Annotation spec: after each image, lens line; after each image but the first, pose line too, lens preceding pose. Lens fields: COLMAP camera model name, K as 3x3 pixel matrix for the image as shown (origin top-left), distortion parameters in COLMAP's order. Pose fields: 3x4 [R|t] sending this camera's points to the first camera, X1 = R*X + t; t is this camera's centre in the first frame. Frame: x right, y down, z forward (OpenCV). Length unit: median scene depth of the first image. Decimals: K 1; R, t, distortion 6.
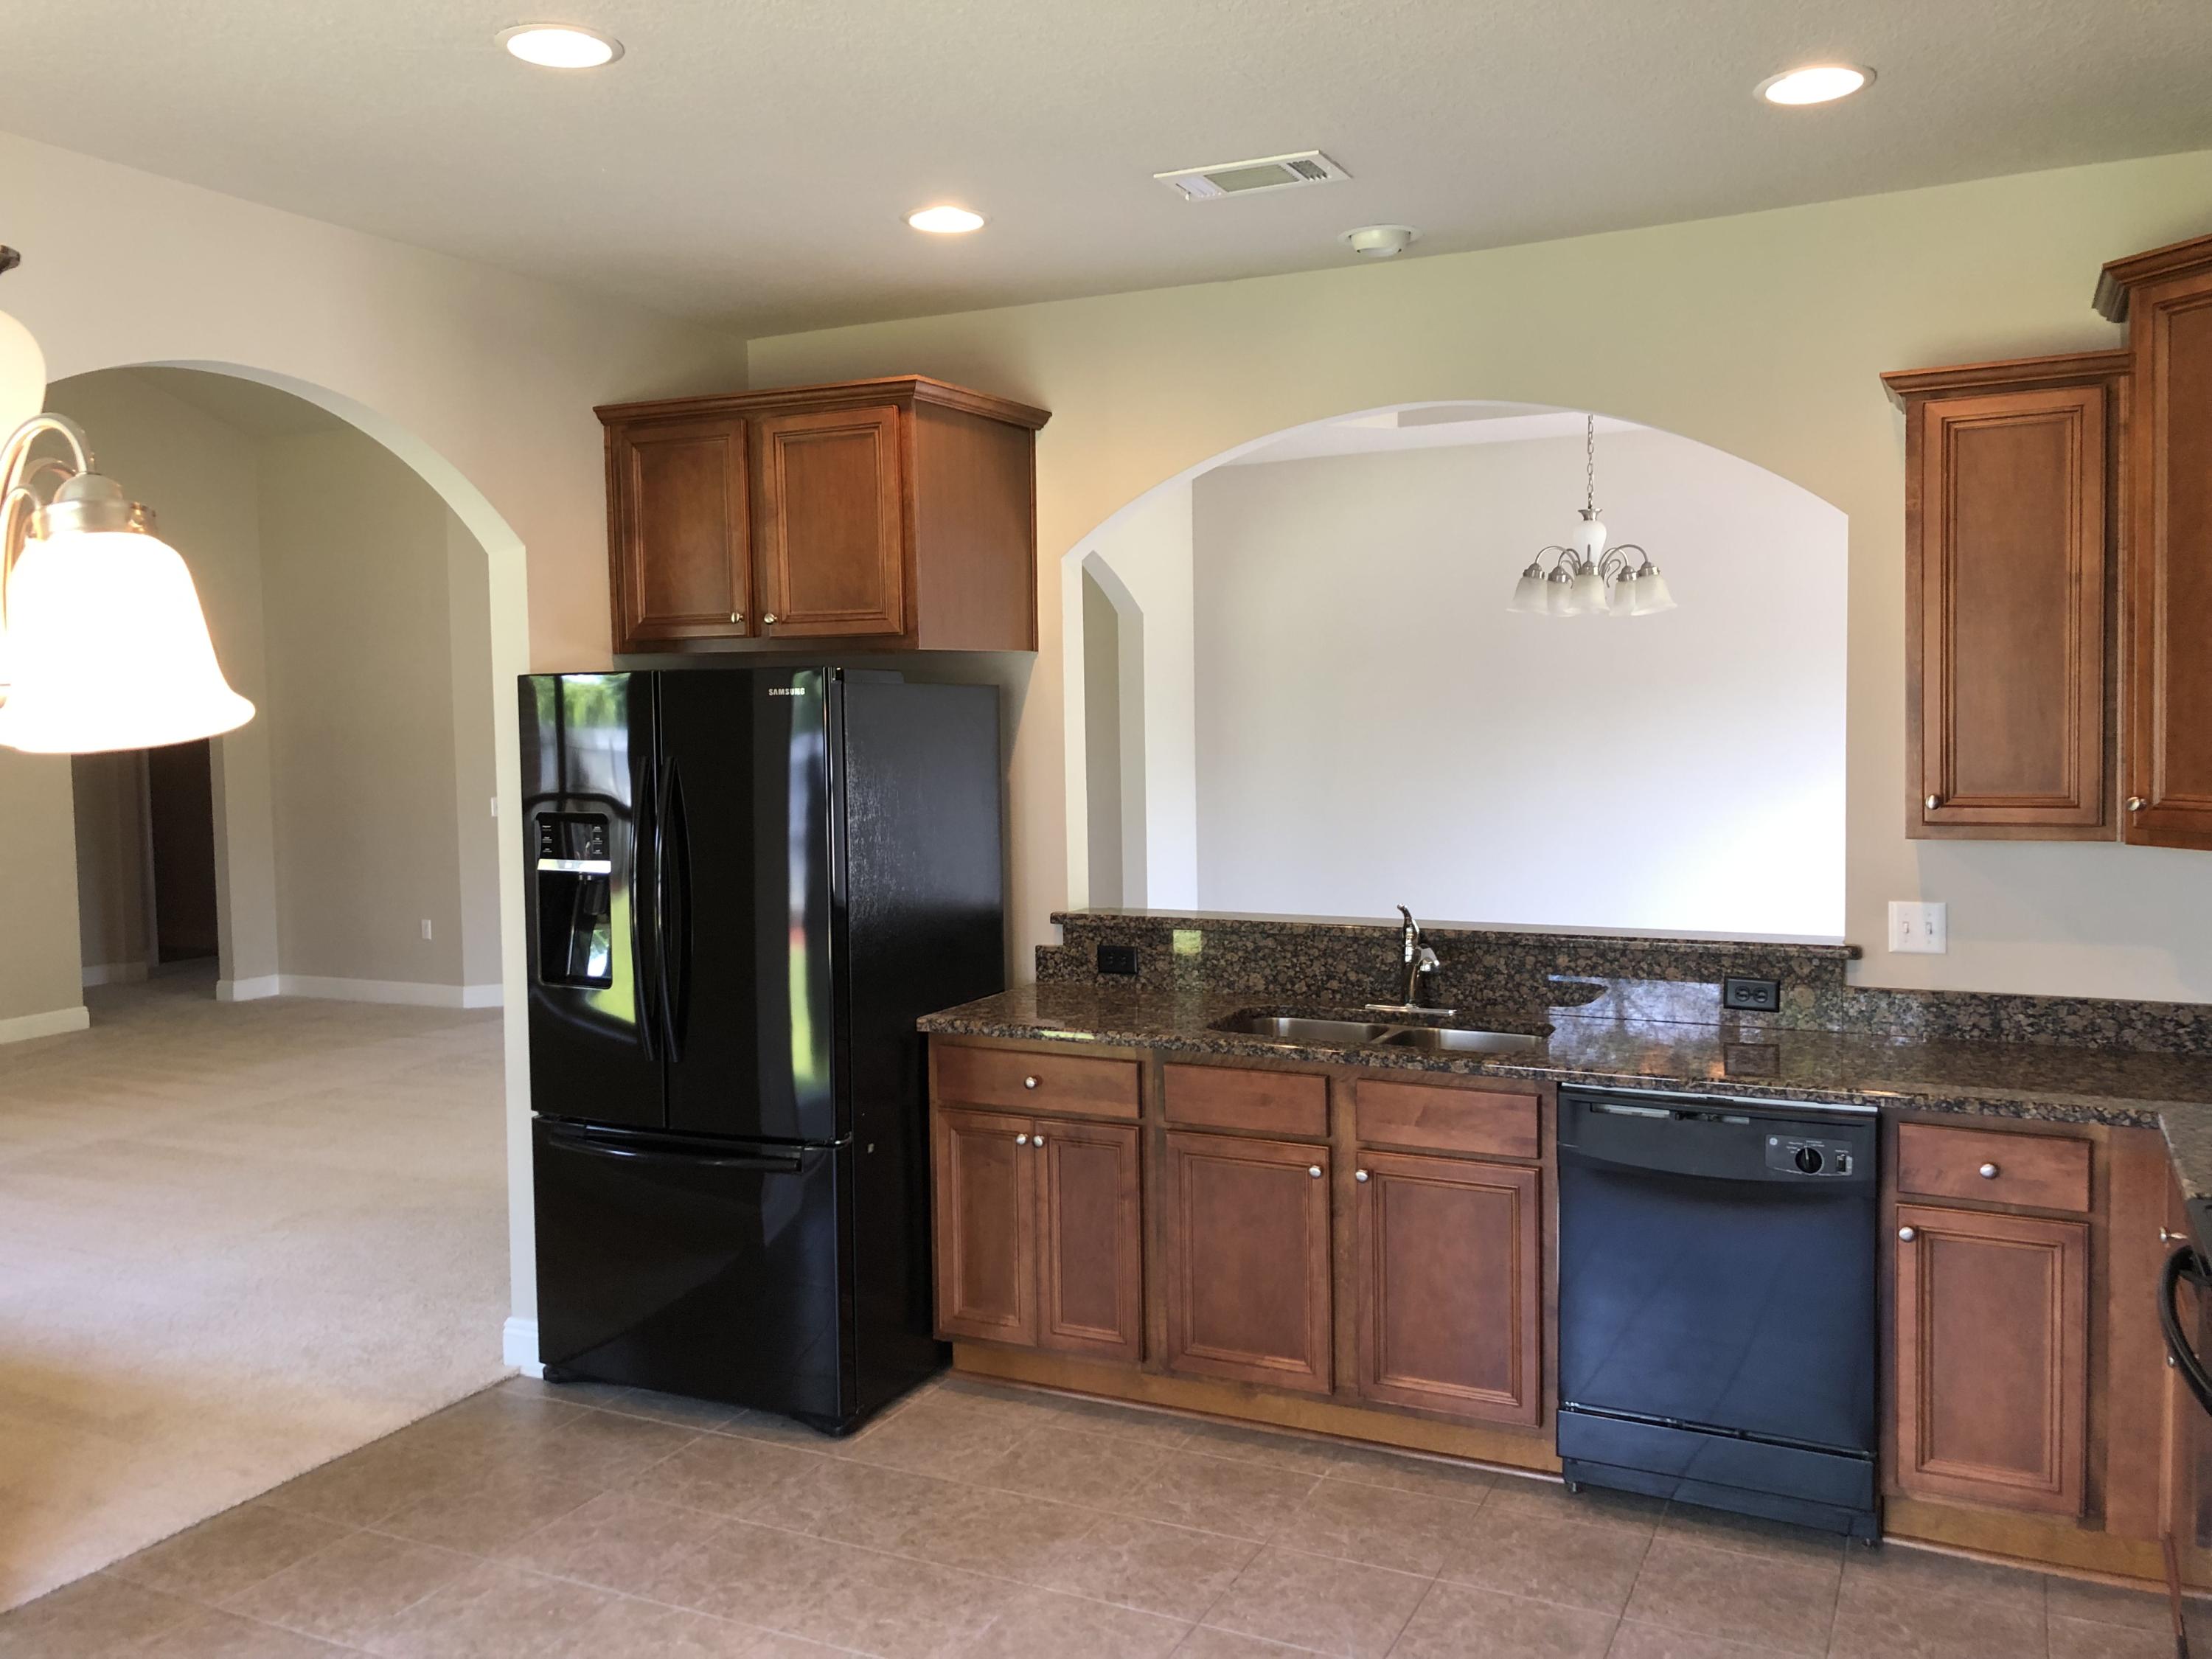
lens RADIAL K [[1817.4, 0, 1100.4], [0, 1817.4, 805.9], [0, 0, 1]] dist [0.057547, -0.053277]
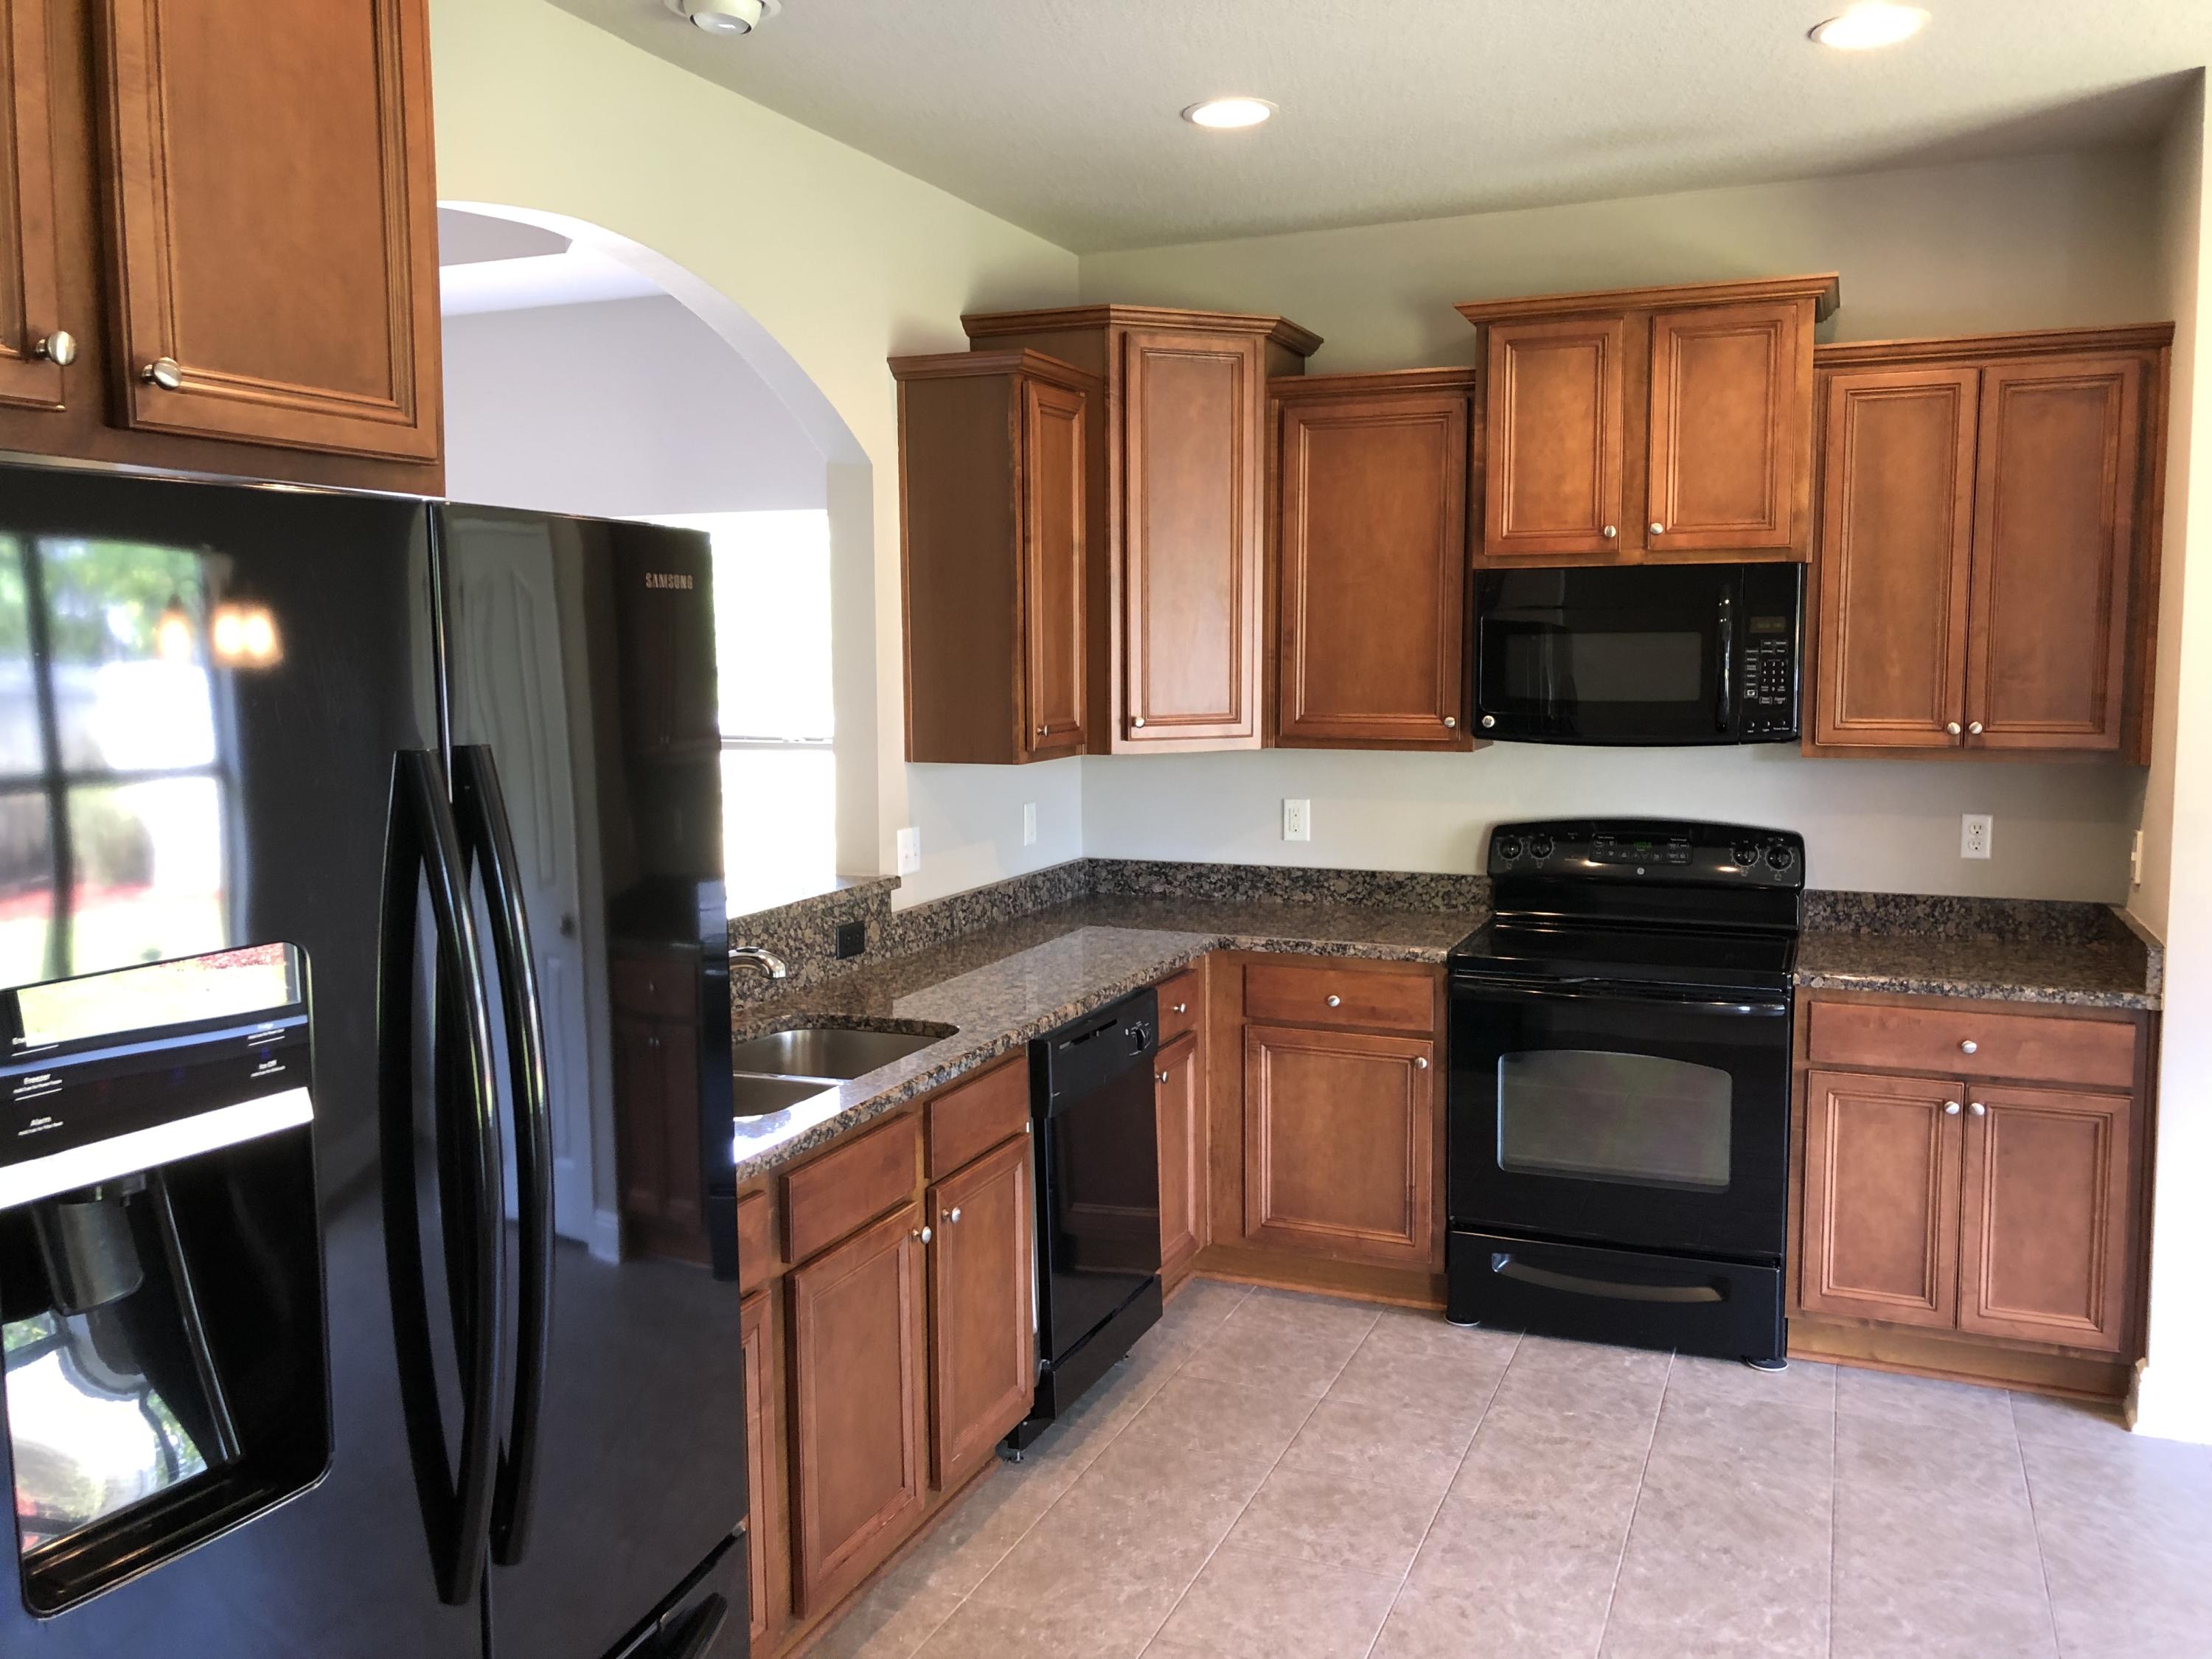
lens RADIAL K [[1817.4, 0, 1108.4], [0, 1817.4, 823.0], [0, 0, 1]] dist [0.057547, -0.053277]
pose [[-0.070259, -0.082565, 0.994106, -0.634019], [0.065803, 0.994014, 0.087208, -0.036787], [-0.995356, 0.071543, -0.064405, 0.936198]]
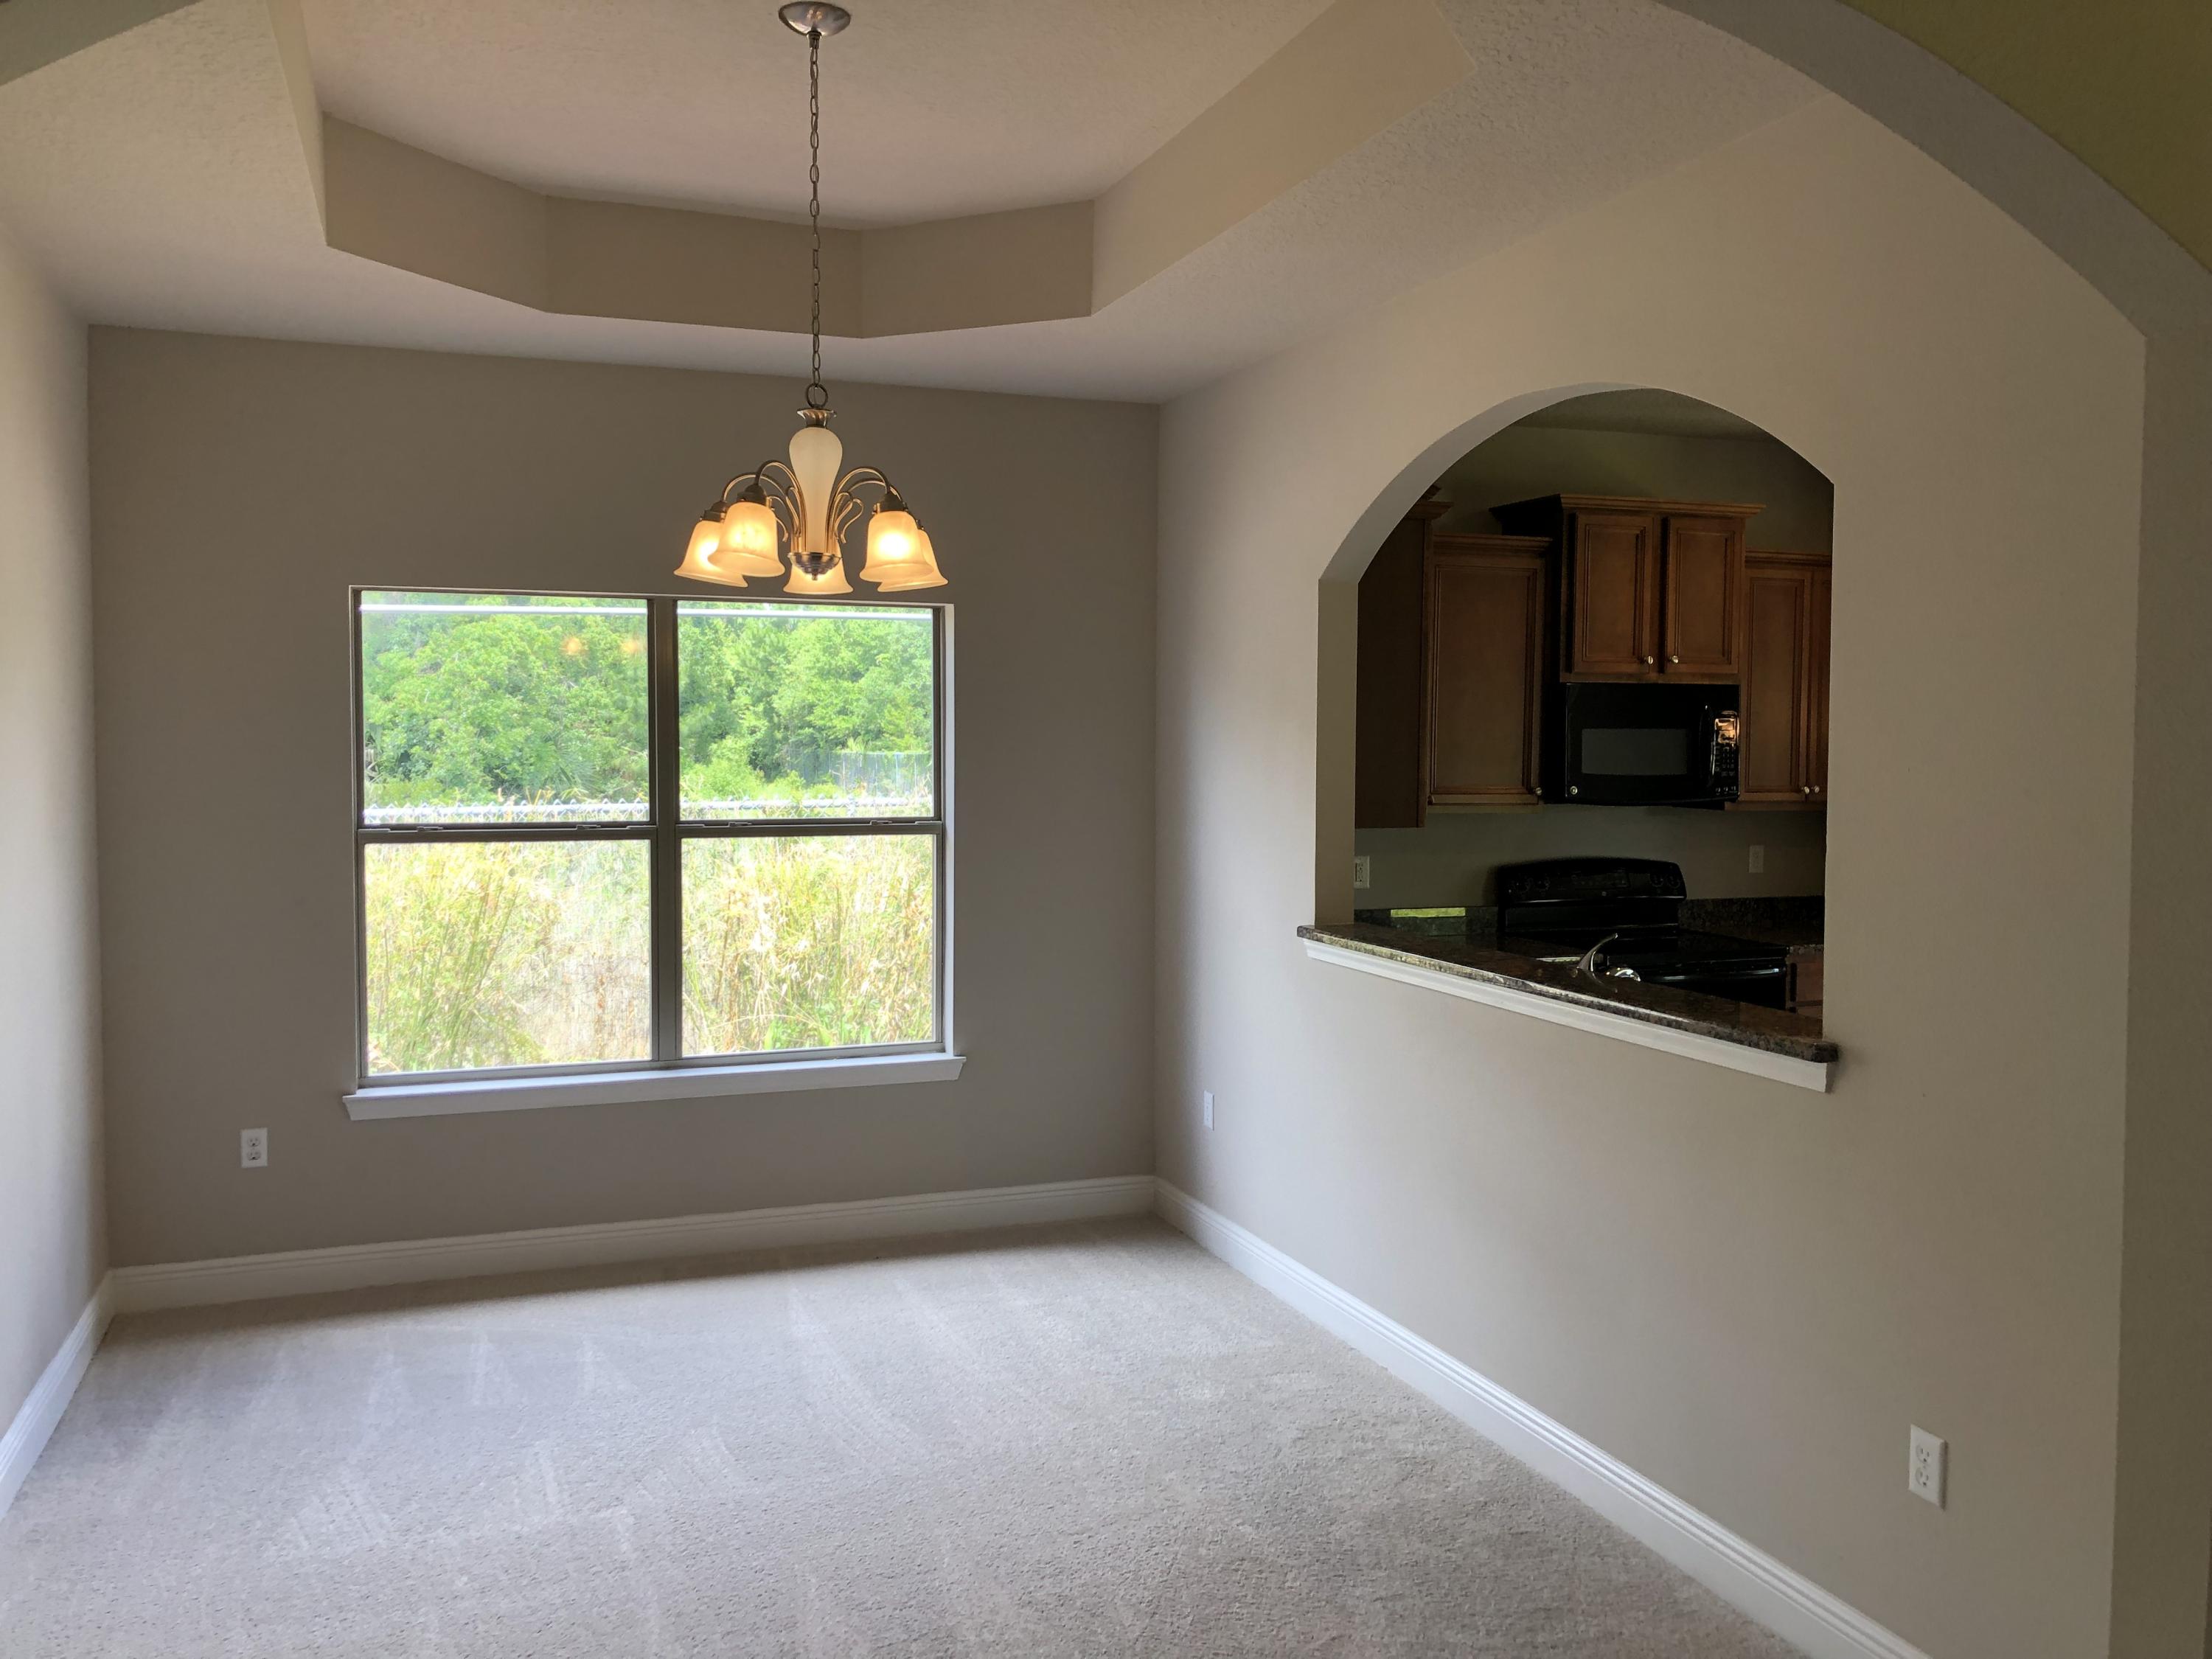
lens RADIAL K [[1817.4, 0, 1116.7], [0, 1817.4, 822.6], [0, 0, 1]] dist [0.057547, -0.053277]
pose [[-0.724078, -0.026000, 0.689228, -0.339930], [0.044717, 0.995417, 0.084528, -0.107162], [-0.688267, 0.092025, -0.719597, 2.007124]]
